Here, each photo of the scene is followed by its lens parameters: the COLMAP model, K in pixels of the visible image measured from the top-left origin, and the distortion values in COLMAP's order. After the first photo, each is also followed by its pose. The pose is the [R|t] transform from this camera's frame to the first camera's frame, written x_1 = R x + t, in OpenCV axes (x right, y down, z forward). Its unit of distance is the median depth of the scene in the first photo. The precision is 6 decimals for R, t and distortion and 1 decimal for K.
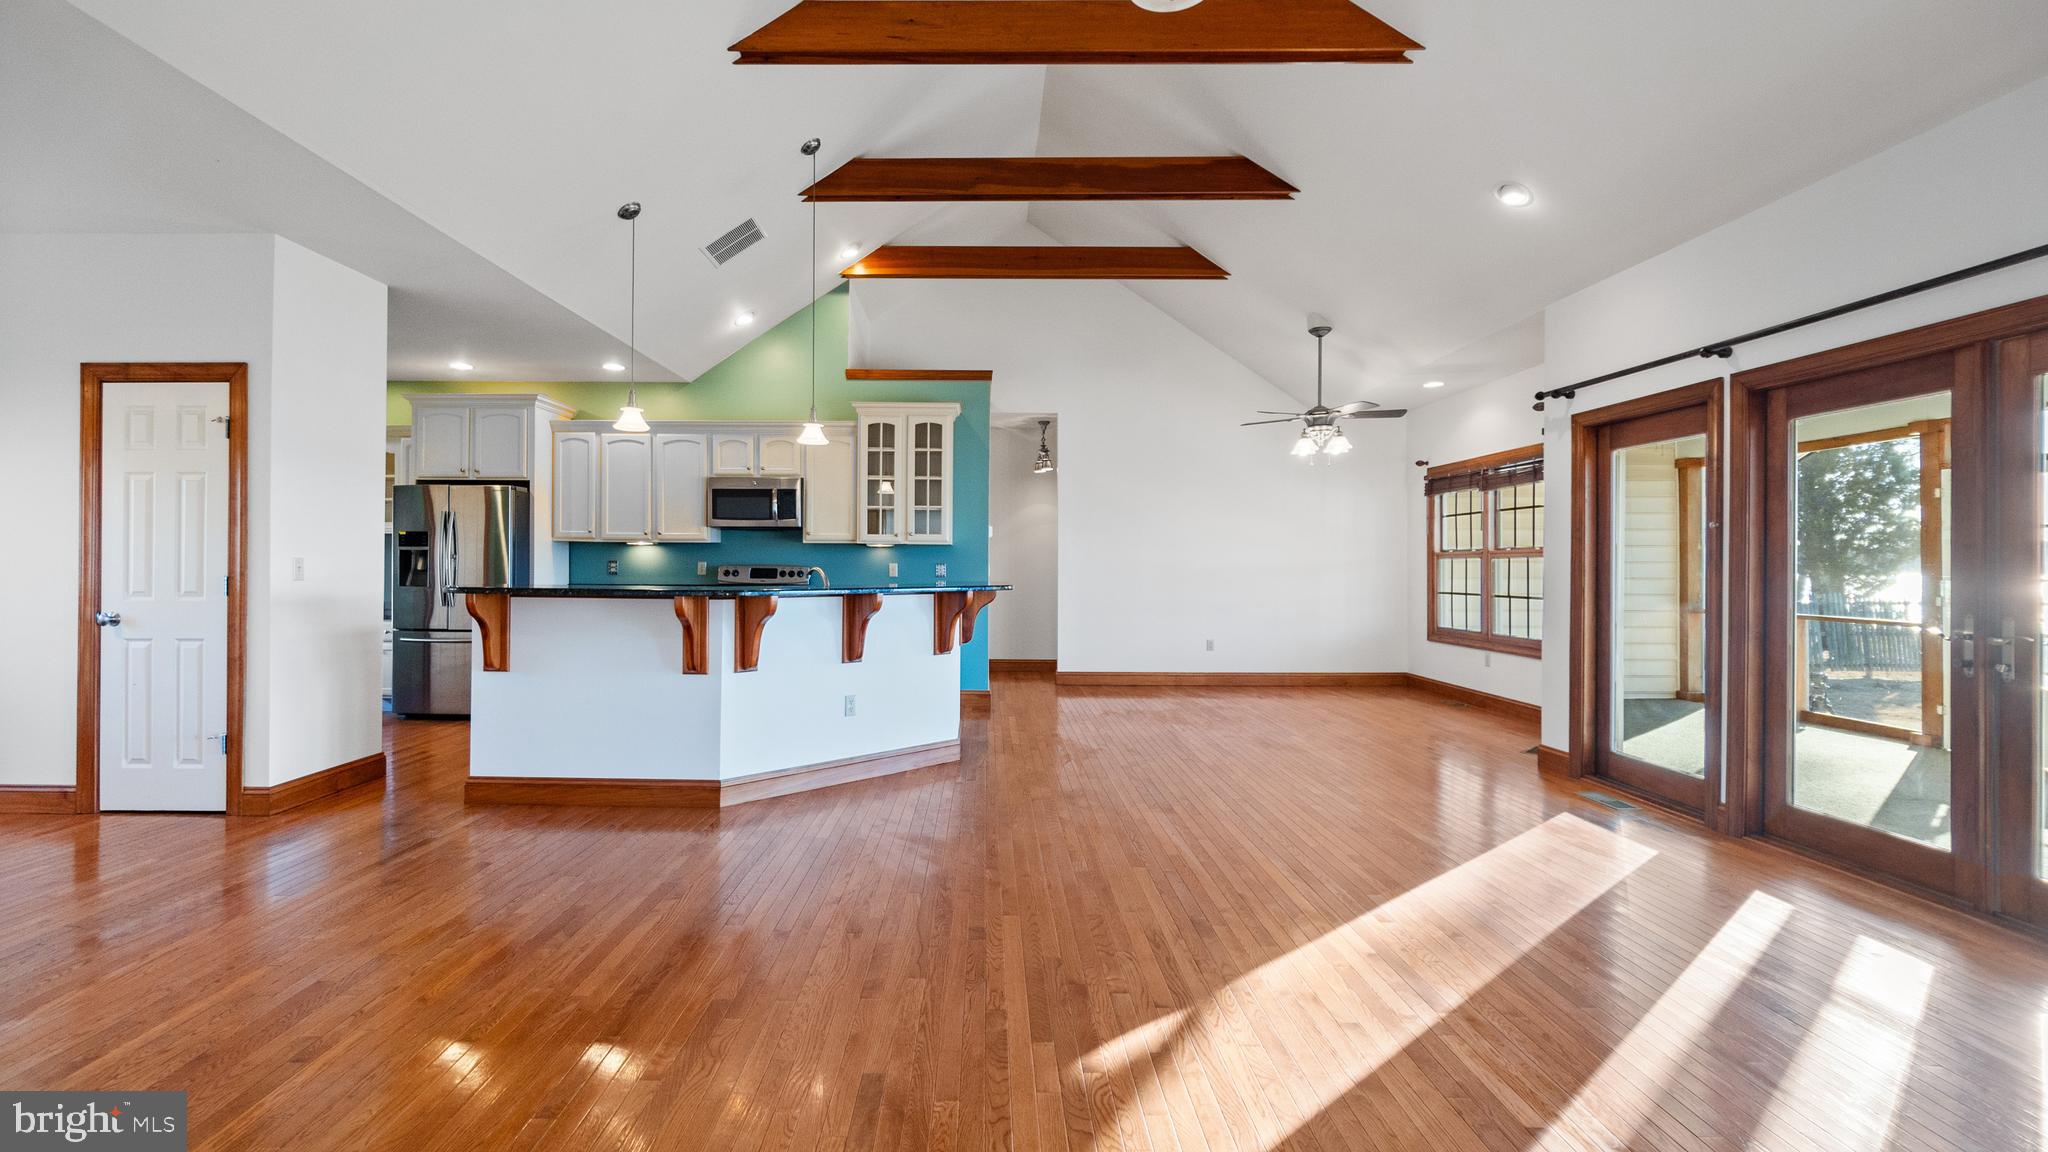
lens RADIAL K [[888.5, 0, 1017.9], [0, 888.5, 563.8], [0, 0, 1]] dist [-0.000021, -0.000178]
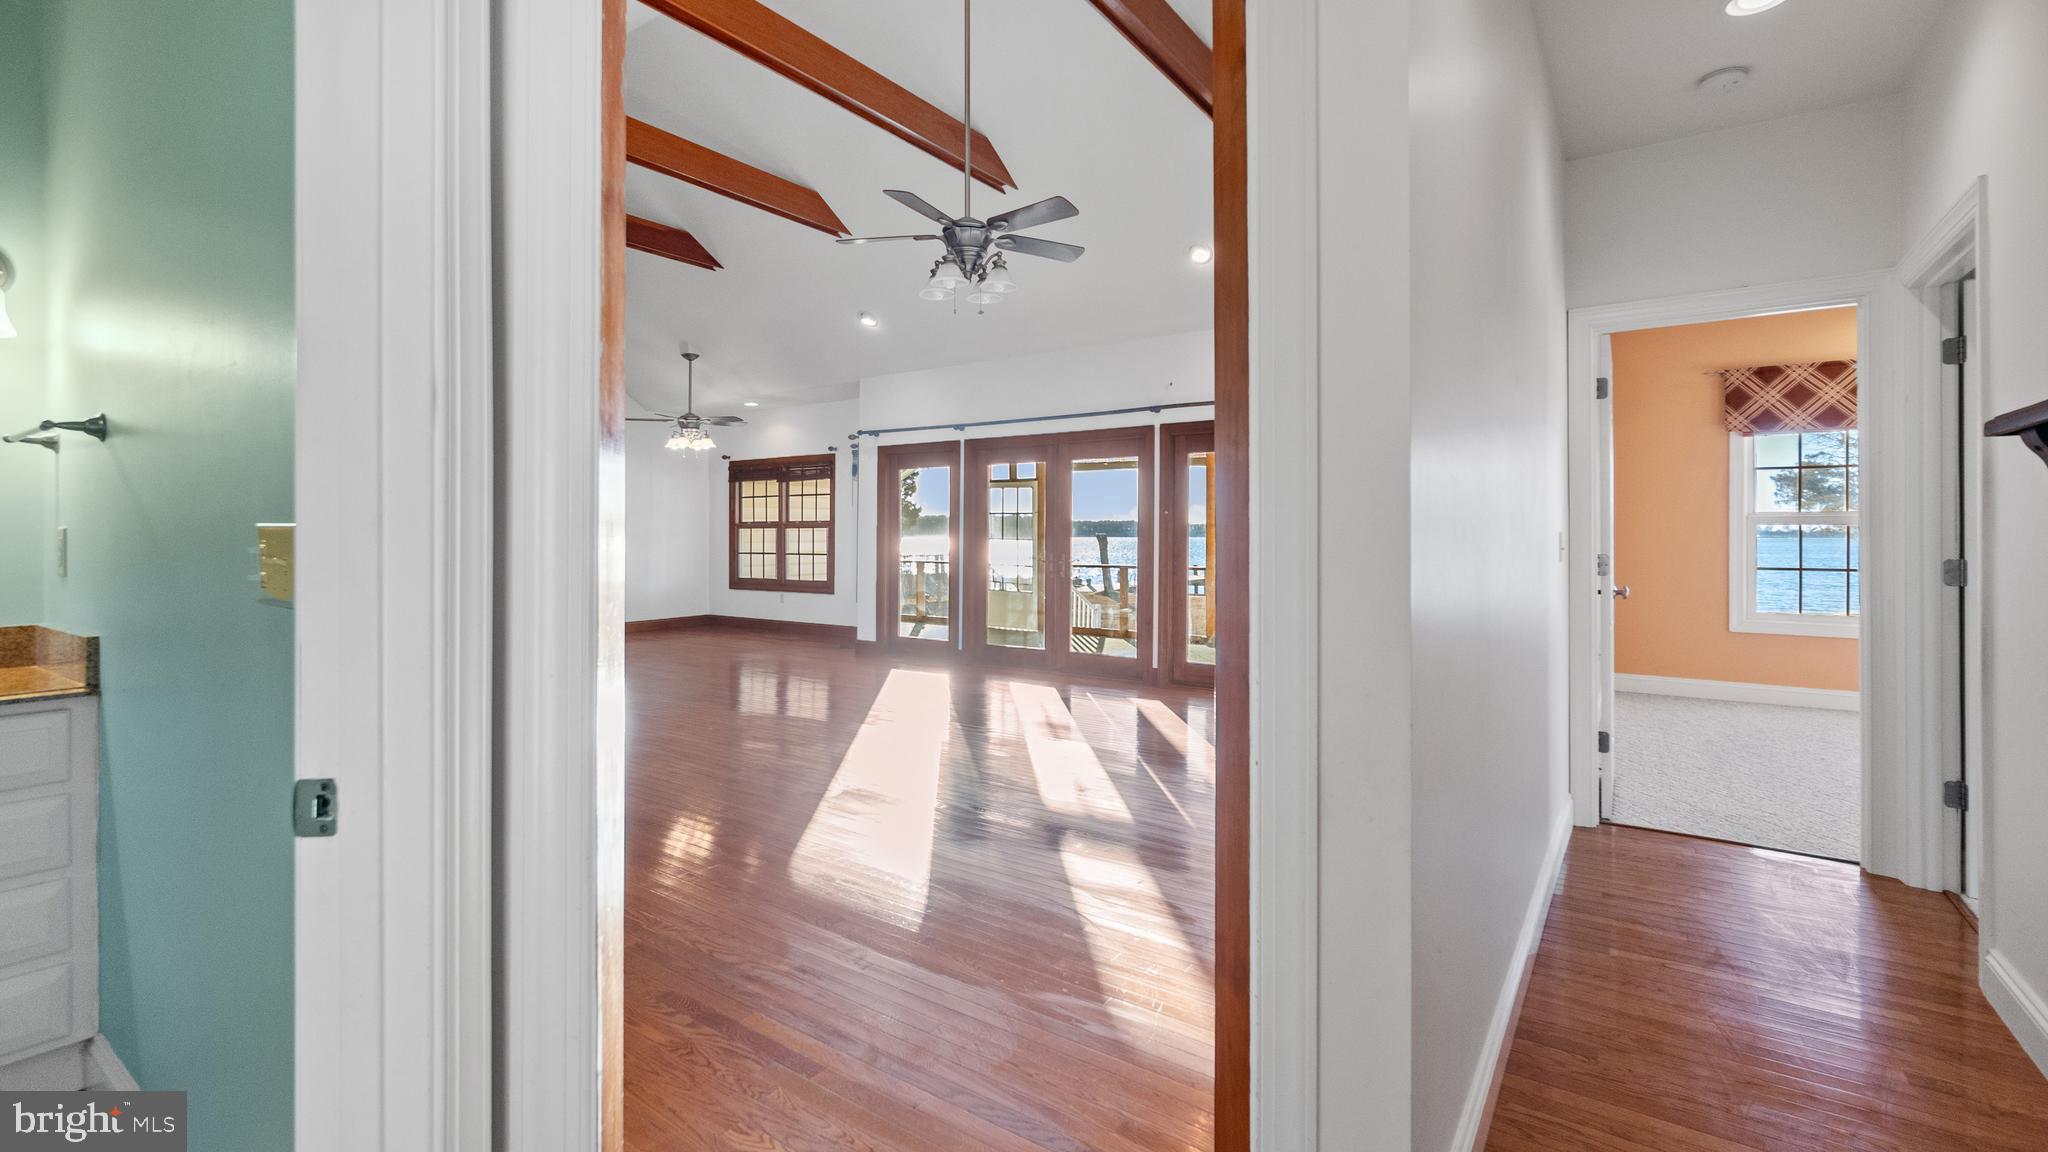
lens RADIAL K [[888.5, 0, 1017.9], [0, 888.5, 563.8], [0, 0, 1]] dist [-0.000021, -0.000178]
pose [[0.570048, -0.031843, 0.820994, -0.460281], [0.002377, 0.999308, 0.037109, -0.001046], [-0.821608, -0.019202, 0.569729, -0.155170]]
